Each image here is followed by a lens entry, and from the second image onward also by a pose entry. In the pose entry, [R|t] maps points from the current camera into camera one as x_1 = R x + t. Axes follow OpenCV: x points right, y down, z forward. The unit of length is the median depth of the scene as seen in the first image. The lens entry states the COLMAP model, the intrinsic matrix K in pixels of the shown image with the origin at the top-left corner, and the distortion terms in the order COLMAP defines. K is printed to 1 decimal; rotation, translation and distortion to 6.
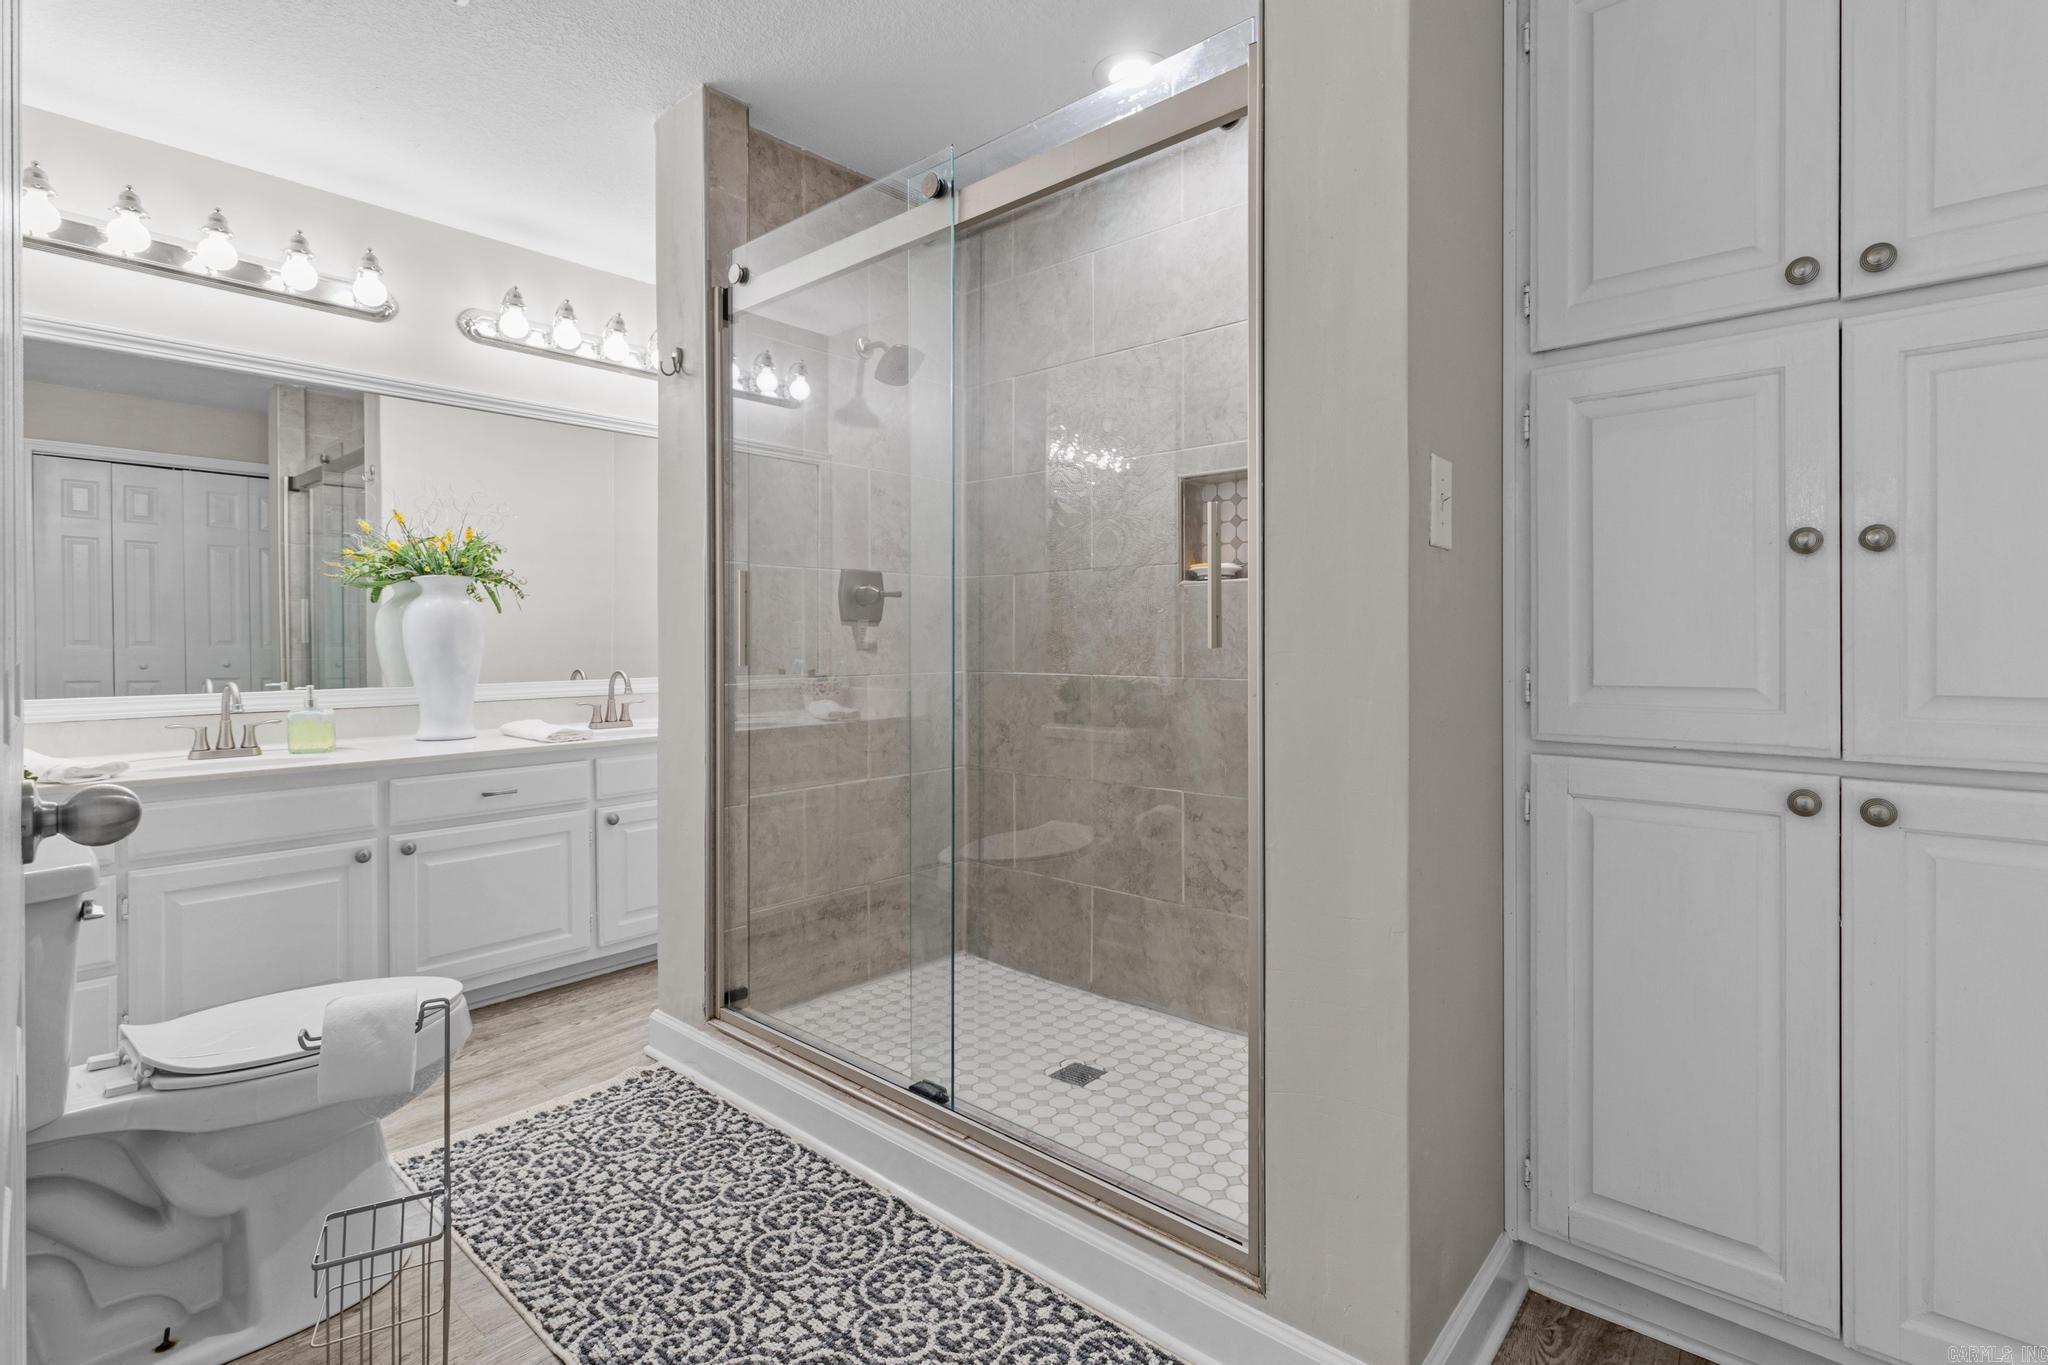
lens RADIAL K [[945.7, 0, 1019.4], [0, 945.7, 653.7], [0, 0, 1]] dist [0.001416, 0.001785]
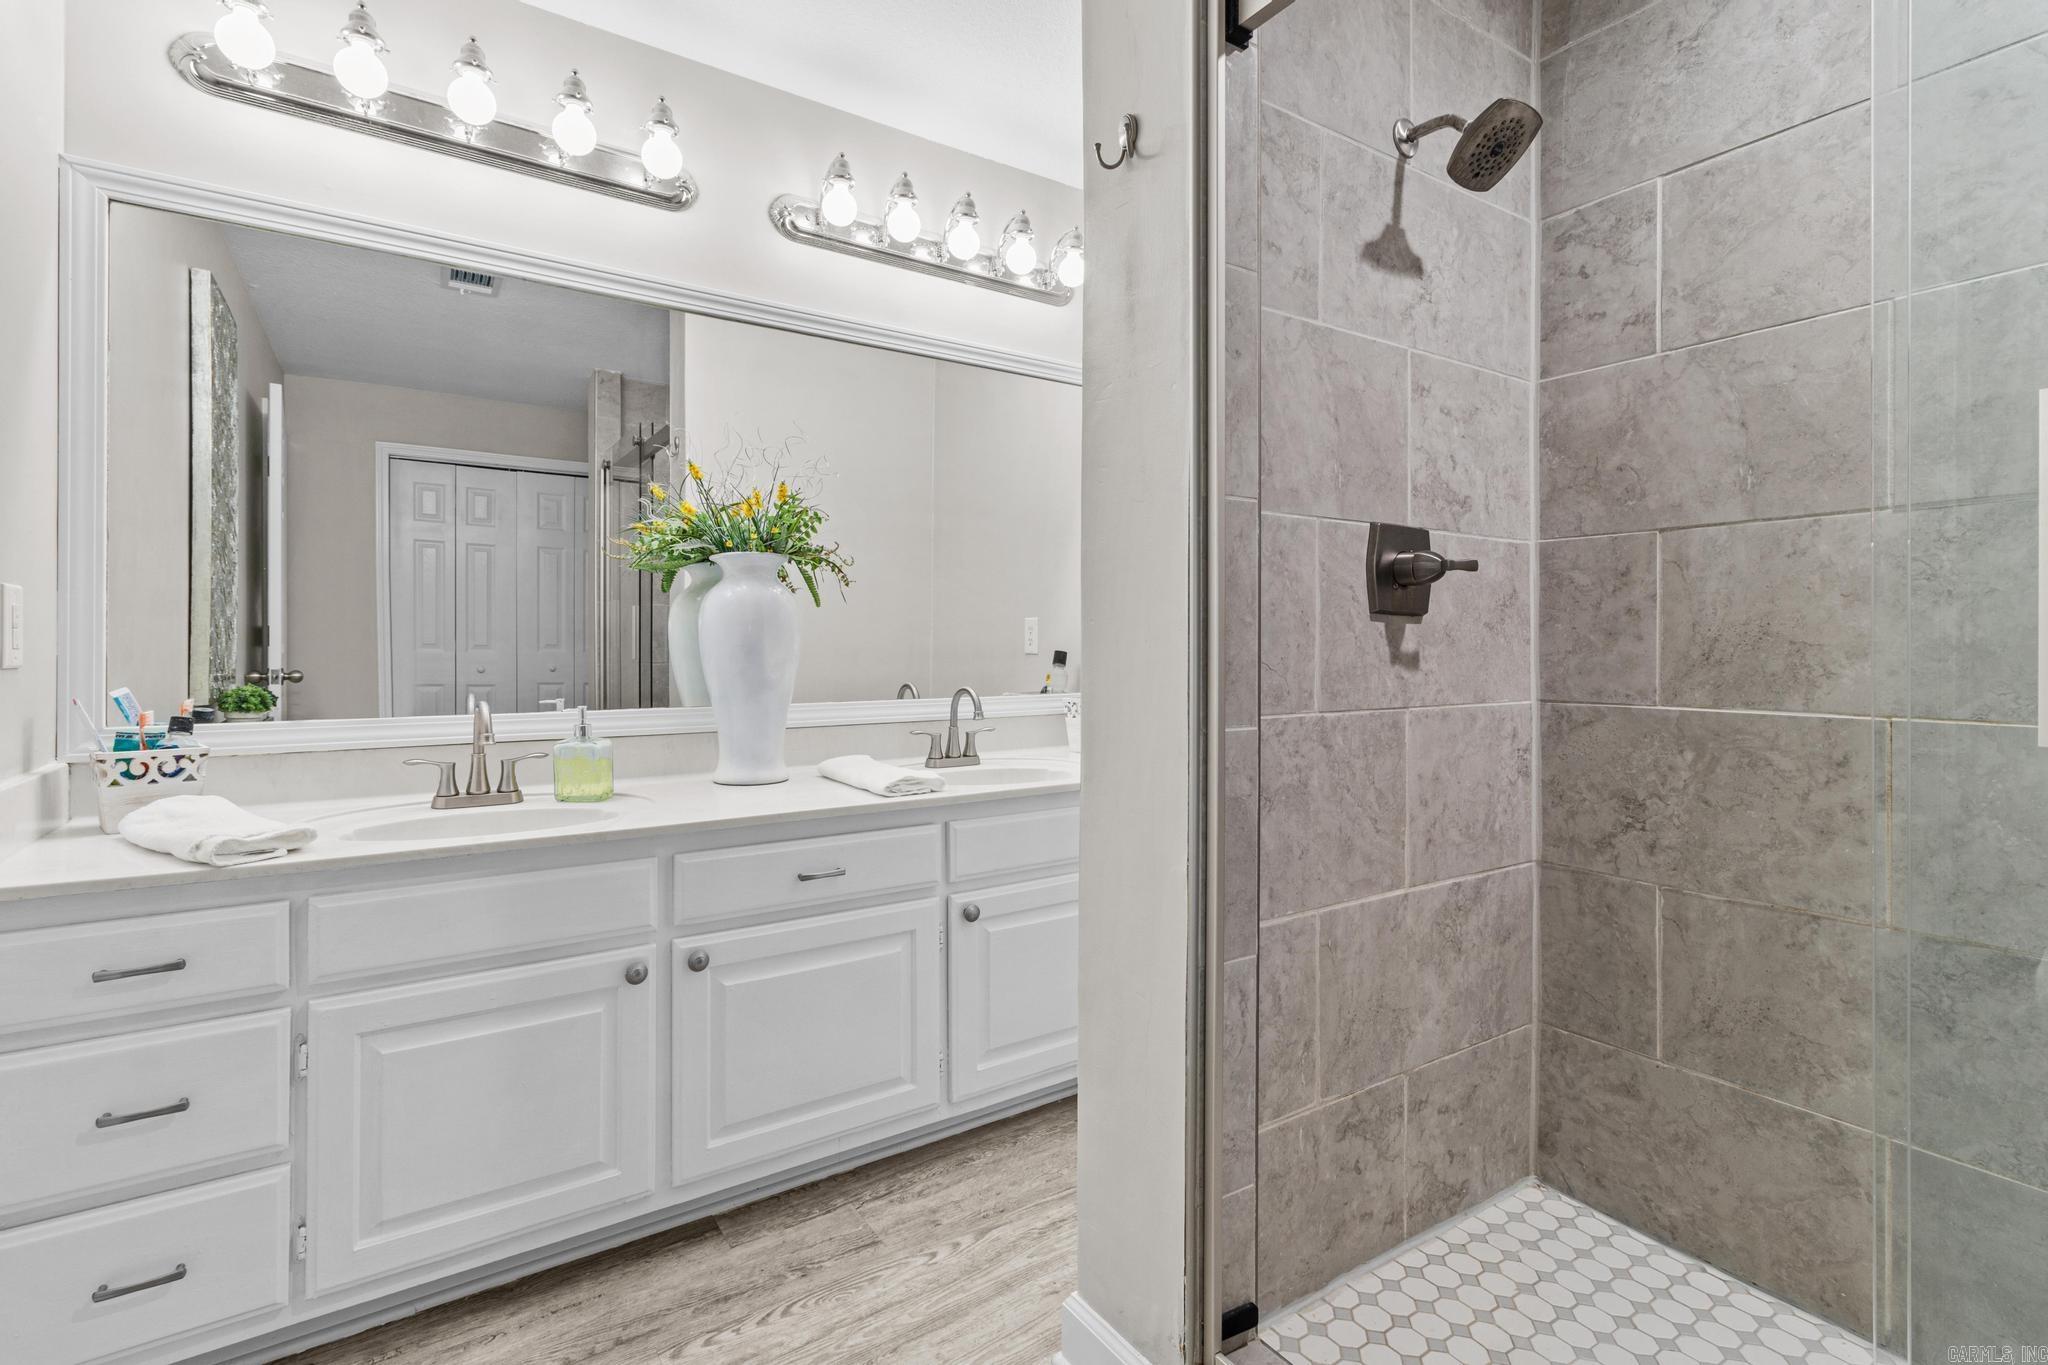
lens RADIAL K [[945.7, 0, 1026.4], [0, 945.7, 663.4], [0, 0, 1]] dist [0.001416, 0.001785]
pose [[0.966072, 0.010149, -0.258073, -0.227374], [-0.009647, 0.999948, 0.003208, -0.003714], [0.258092, -0.000610, 0.966120, 0.373878]]
